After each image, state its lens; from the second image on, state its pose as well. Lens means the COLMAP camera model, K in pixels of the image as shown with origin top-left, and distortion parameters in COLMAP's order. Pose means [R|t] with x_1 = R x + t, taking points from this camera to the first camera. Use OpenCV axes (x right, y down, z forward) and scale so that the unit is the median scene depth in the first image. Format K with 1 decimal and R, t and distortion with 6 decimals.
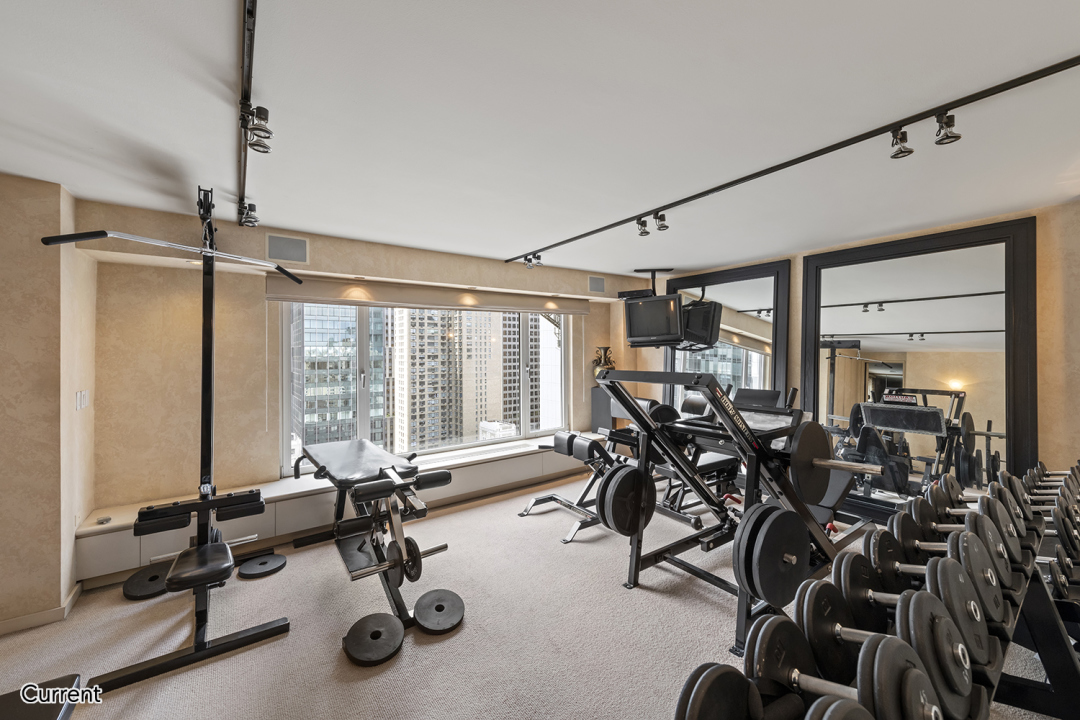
lens RADIAL K [[423.0, 0, 545.2], [0, 423.0, 355.1], [0, 0, 1]] dist [0.011044, -0.000132]
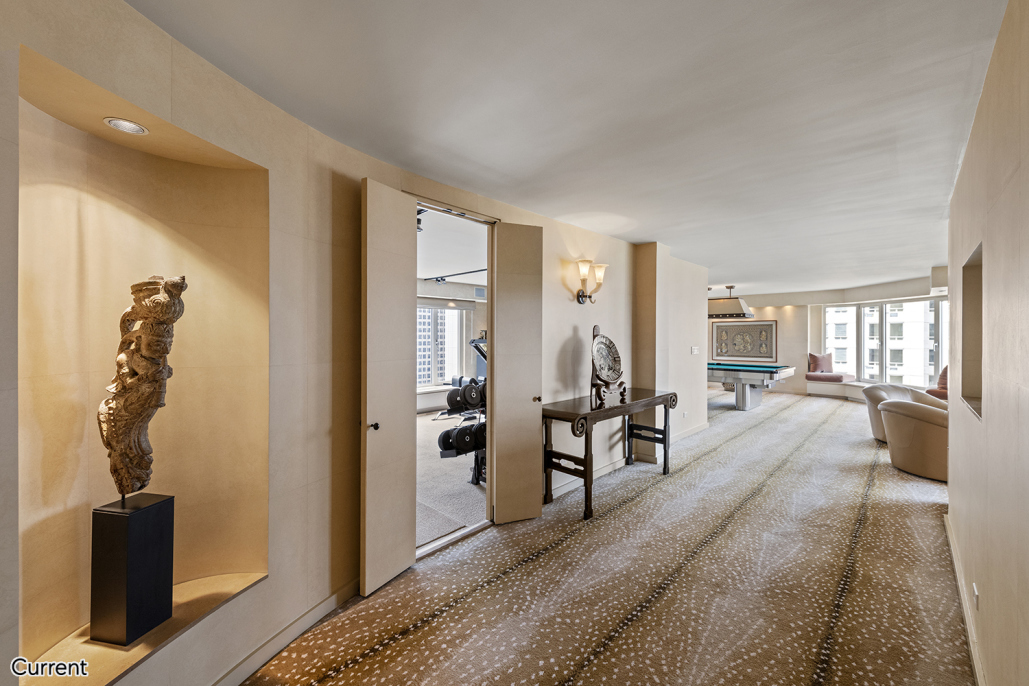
lens RADIAL K [[403.1, 0, 519.5], [0, 403.1, 338.4], [0, 0, 1]] dist [0.011044, -0.000132]
pose [[0.985529, 0.009234, 0.169254, 0.011708], [-0.009352, 0.999956, -0.000100, 0.016600], [-0.169247, -0.001484, 0.985573, -0.719447]]
